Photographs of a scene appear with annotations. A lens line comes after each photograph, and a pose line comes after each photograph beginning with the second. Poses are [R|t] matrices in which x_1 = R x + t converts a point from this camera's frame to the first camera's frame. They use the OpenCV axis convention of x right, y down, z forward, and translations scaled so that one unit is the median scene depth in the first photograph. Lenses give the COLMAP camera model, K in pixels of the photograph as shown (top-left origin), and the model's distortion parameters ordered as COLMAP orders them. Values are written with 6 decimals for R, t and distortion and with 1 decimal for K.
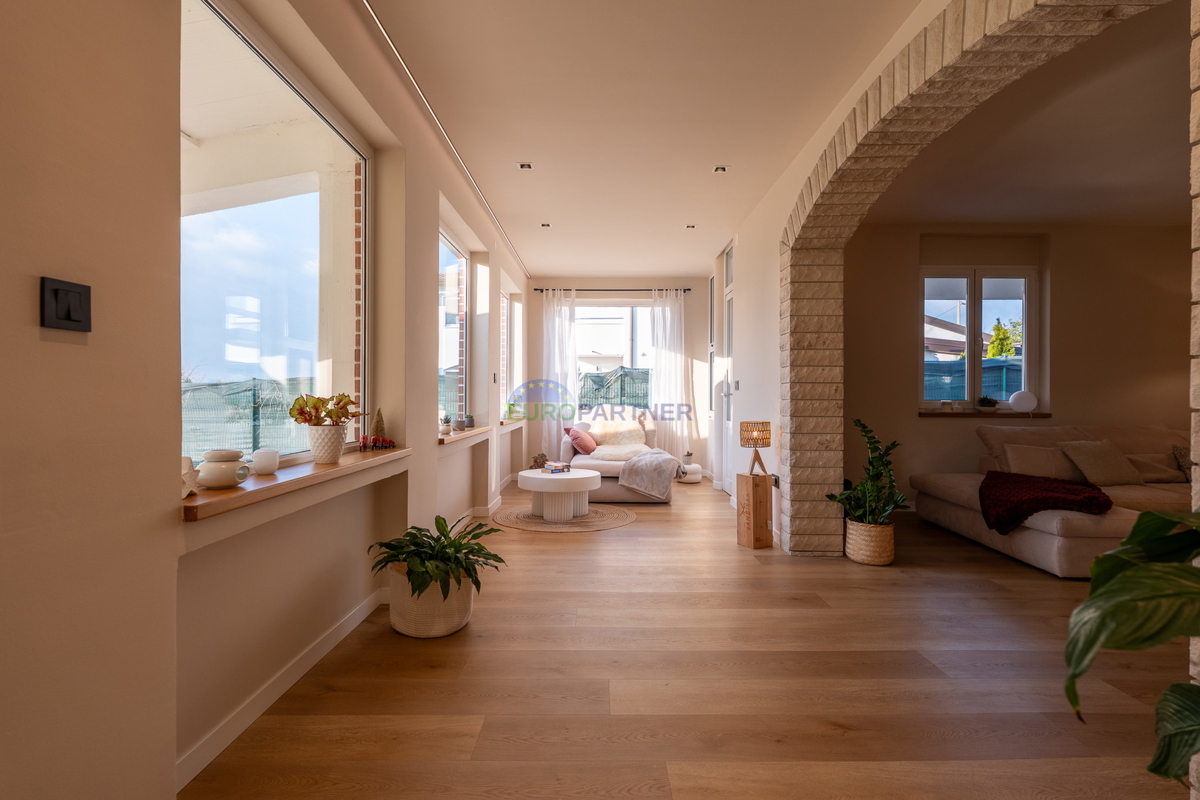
lens RADIAL K [[565.4, 0, 607.5], [0, 565.4, 396.0], [0, 0, 1]] dist [0.007921, -0.000593]
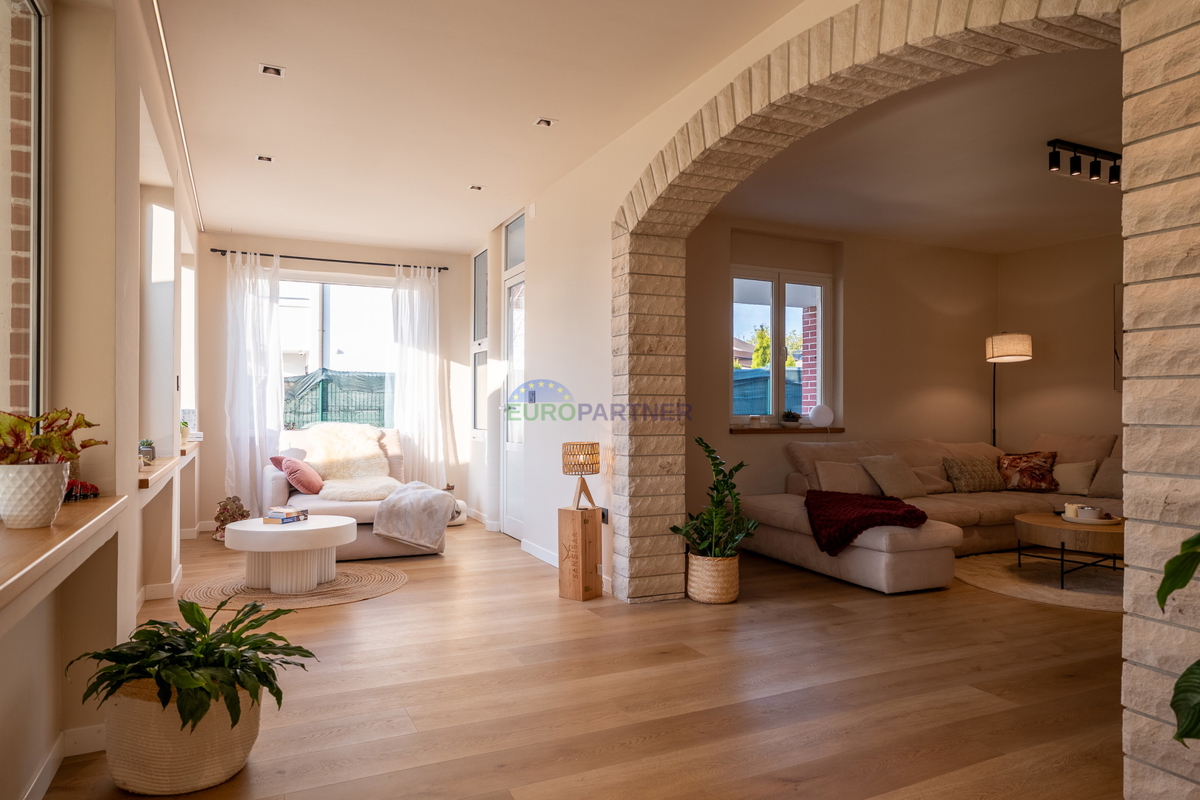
lens RADIAL K [[748.4, 0, 600.4], [0, 748.4, 408.8], [0, 0, 1]] dist [-0.004180, 0.008710]
pose [[0.905744, -0.000174, 0.423825, -0.132730], [0.000437, 1.000000, -0.000524, -0.001798], [-0.423825, 0.000660, 0.905744, 0.020853]]
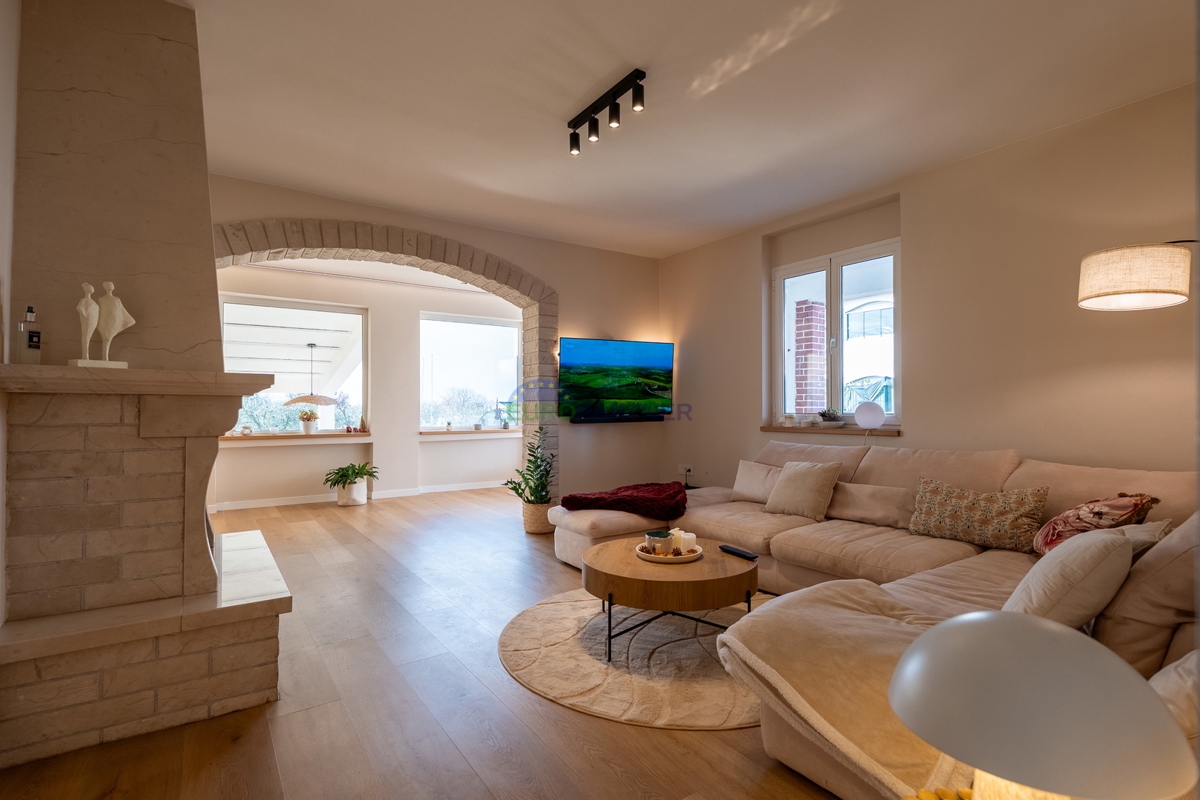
lens RADIAL K [[565.4, 0, 594.4], [0, 565.4, 402.6], [0, 0, 1]] dist [0.007921, -0.000593]
pose [[0.565231, -0.003311, -0.824926, 1.150827], [-0.005341, 0.999956, -0.007673, -0.002901], [0.824915, 0.008743, 0.565189, 0.241970]]
